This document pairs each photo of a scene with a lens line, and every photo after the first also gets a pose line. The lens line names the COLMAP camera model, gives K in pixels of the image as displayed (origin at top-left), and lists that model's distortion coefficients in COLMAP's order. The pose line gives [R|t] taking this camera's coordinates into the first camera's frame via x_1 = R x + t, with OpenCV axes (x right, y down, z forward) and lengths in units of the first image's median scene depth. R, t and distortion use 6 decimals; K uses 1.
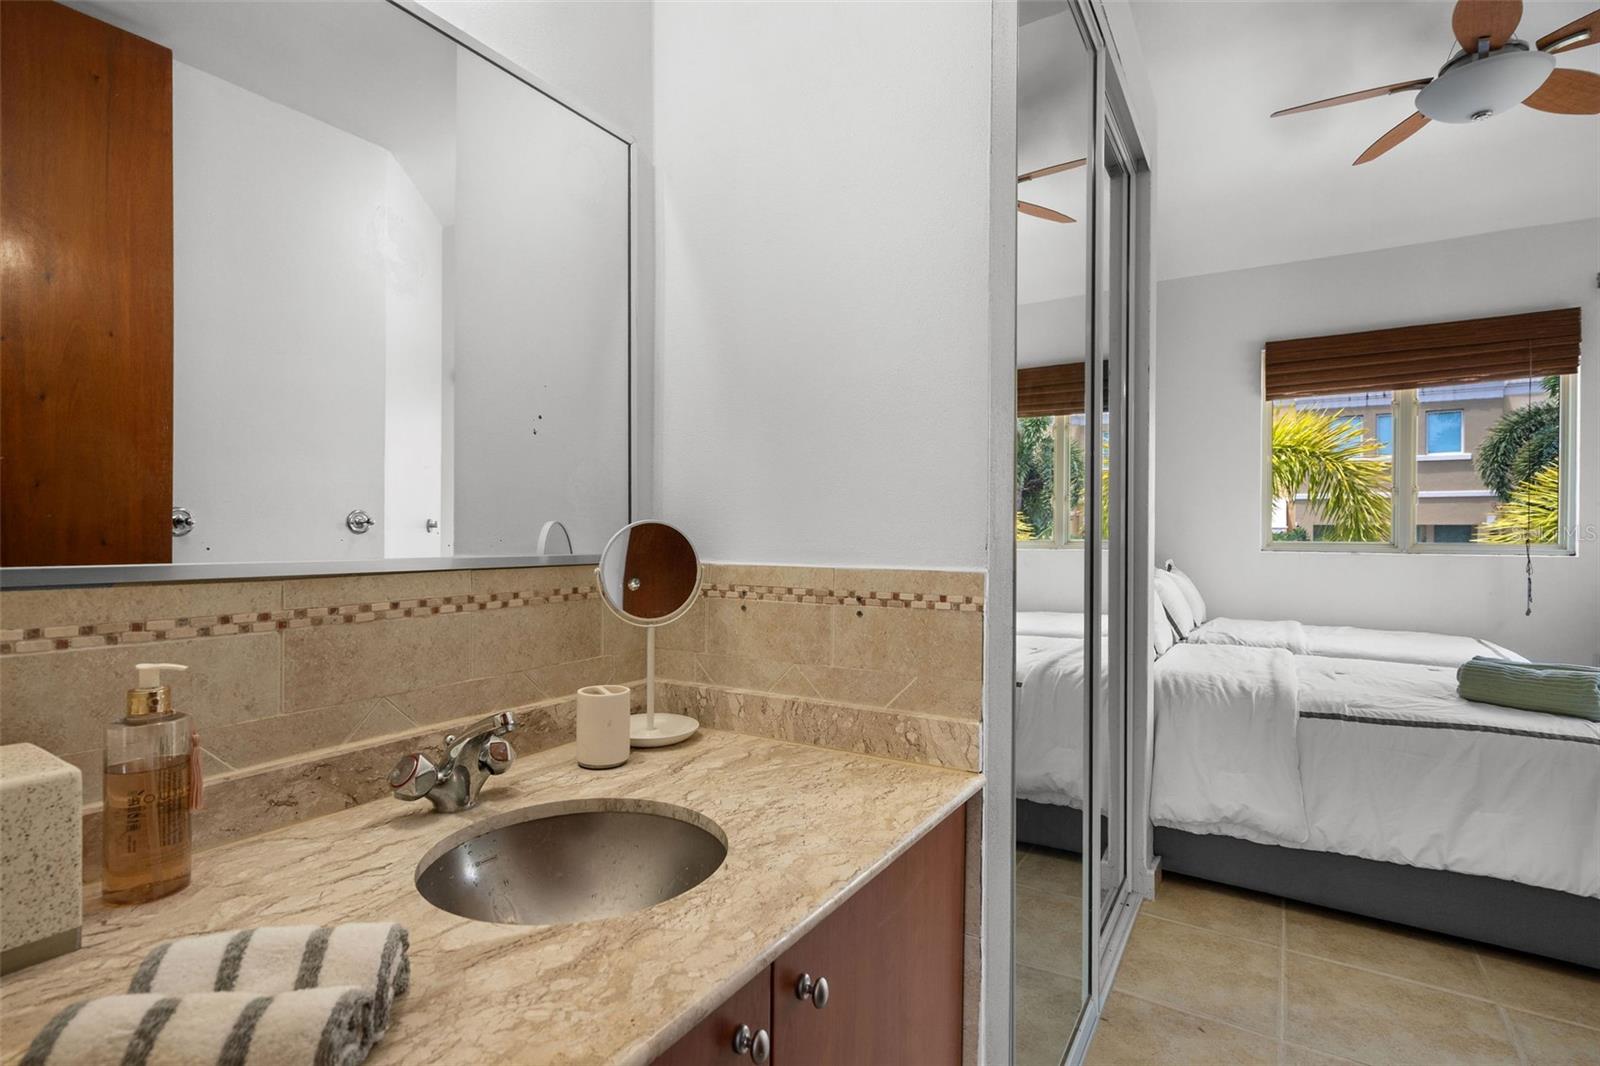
lens RADIAL K [[783.0, 0, 789.6], [0, 783.0, 537.0], [0, 0, 1]] dist [0.002284, 0.001635]
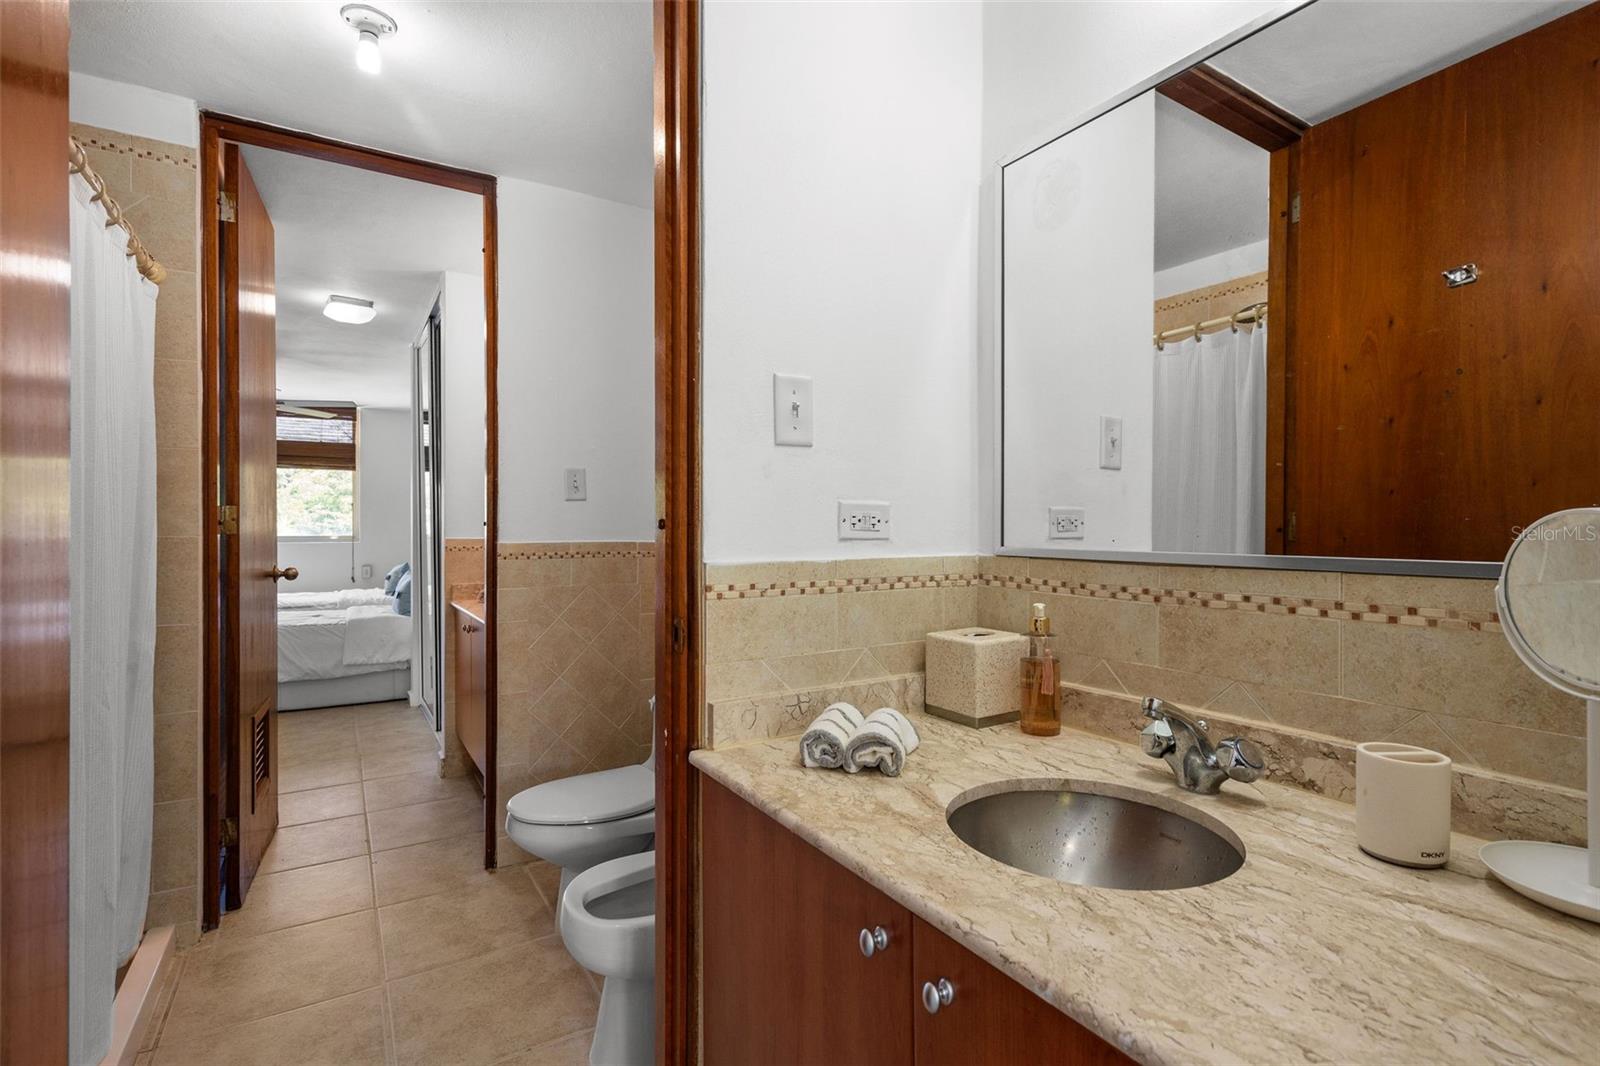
lens RADIAL K [[747.3, 0, 791.0], [0, 747.3, 528.7], [0, 0, 1]] dist [-0.000641, 0.000164]
pose [[-0.442946, -0.002085, -0.896546, 0.736981], [-0.007218, 0.999973, 0.001240, -0.004901], [0.896519, 0.007020, -0.442949, 0.962681]]
